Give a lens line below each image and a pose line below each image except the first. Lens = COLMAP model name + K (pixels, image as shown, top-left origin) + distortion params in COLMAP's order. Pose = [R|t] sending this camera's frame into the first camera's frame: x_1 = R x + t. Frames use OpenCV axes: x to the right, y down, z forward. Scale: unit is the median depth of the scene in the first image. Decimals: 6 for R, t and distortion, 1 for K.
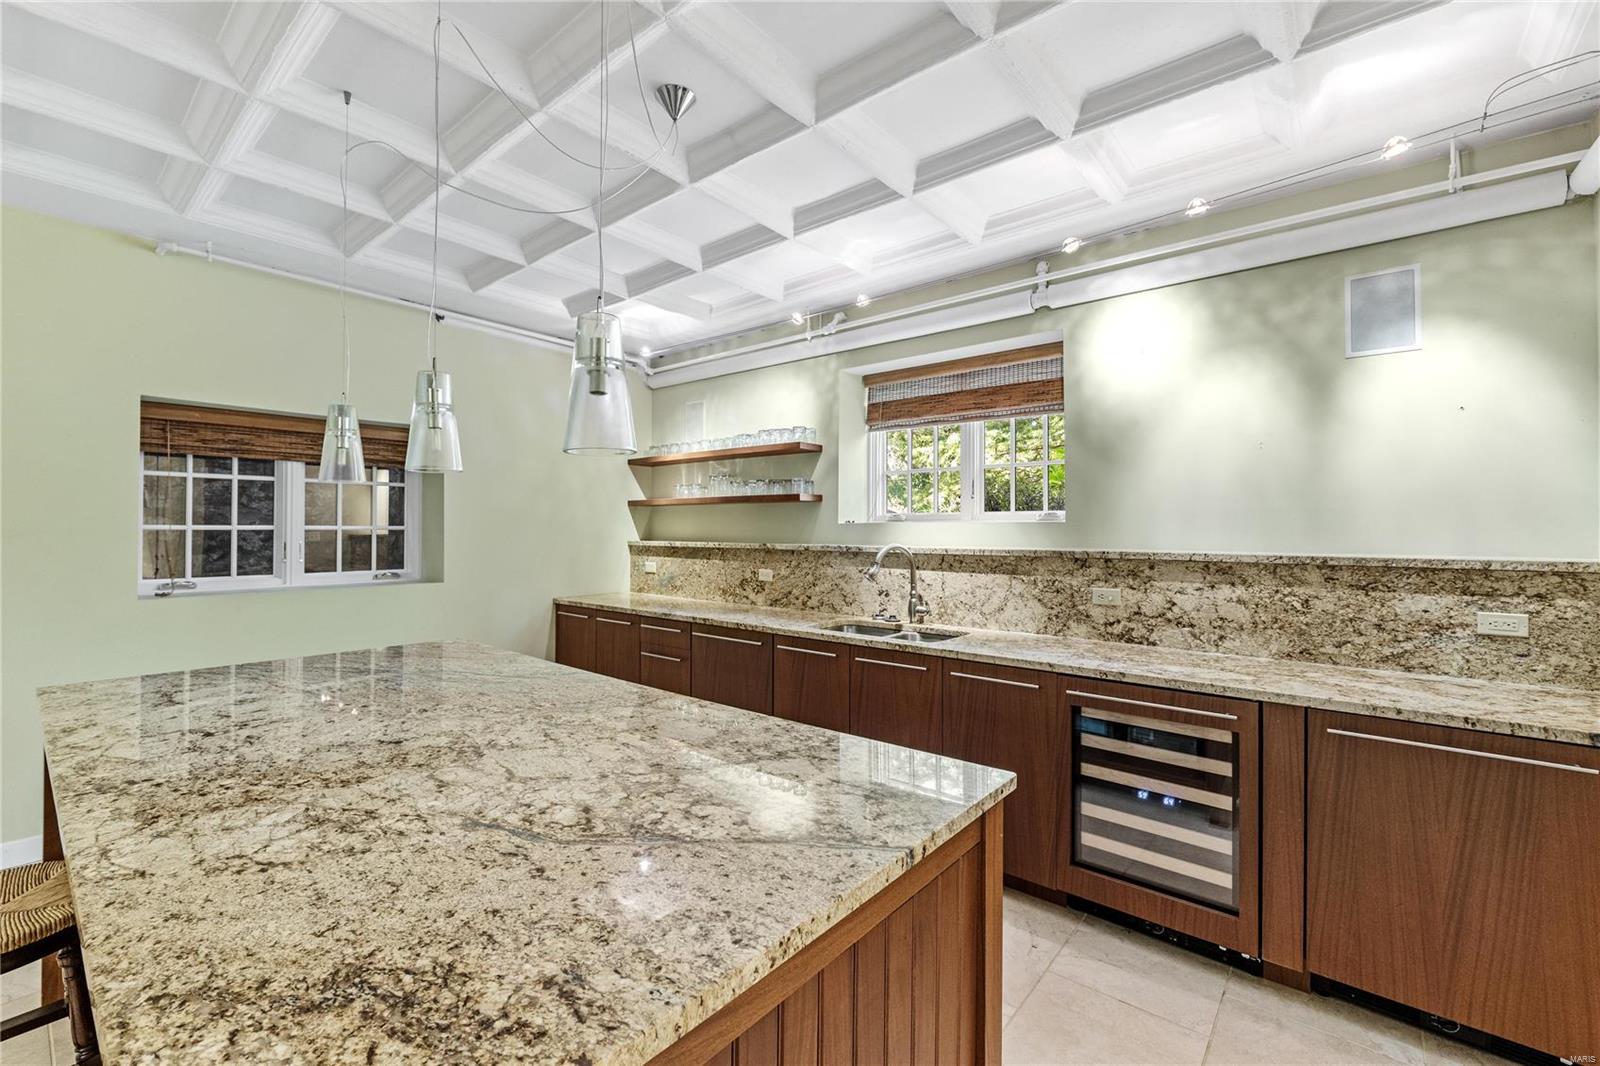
lens RADIAL K [[673.7, 0, 800.9], [0, 673.7, 528.7], [0, 0, 1]] dist [-0.011578, 0.000555]
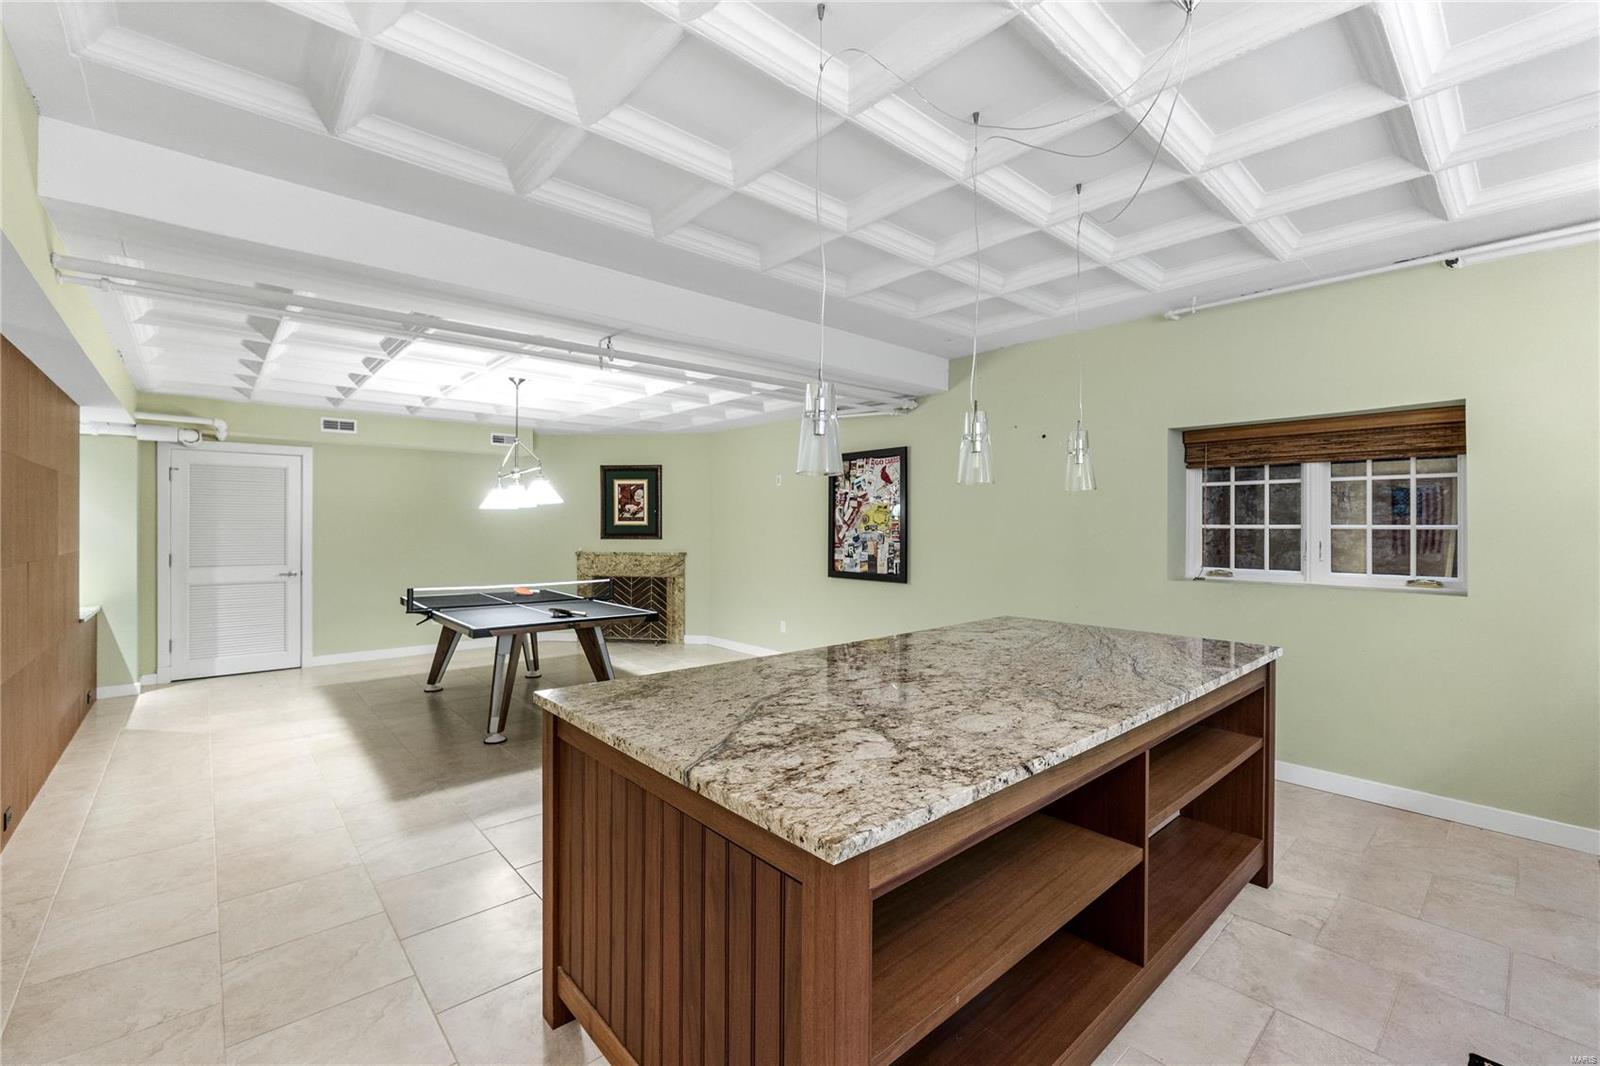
lens RADIAL K [[673.7, 0, 801.8], [0, 673.7, 527.7], [0, 0, 1]] dist [-0.011578, 0.000555]
pose [[-0.146792, -0.000628, -0.989167, 0.428110], [-0.002951, 0.999996, -0.000197, 0.002583], [0.989163, 0.002890, -0.146793, 0.428238]]
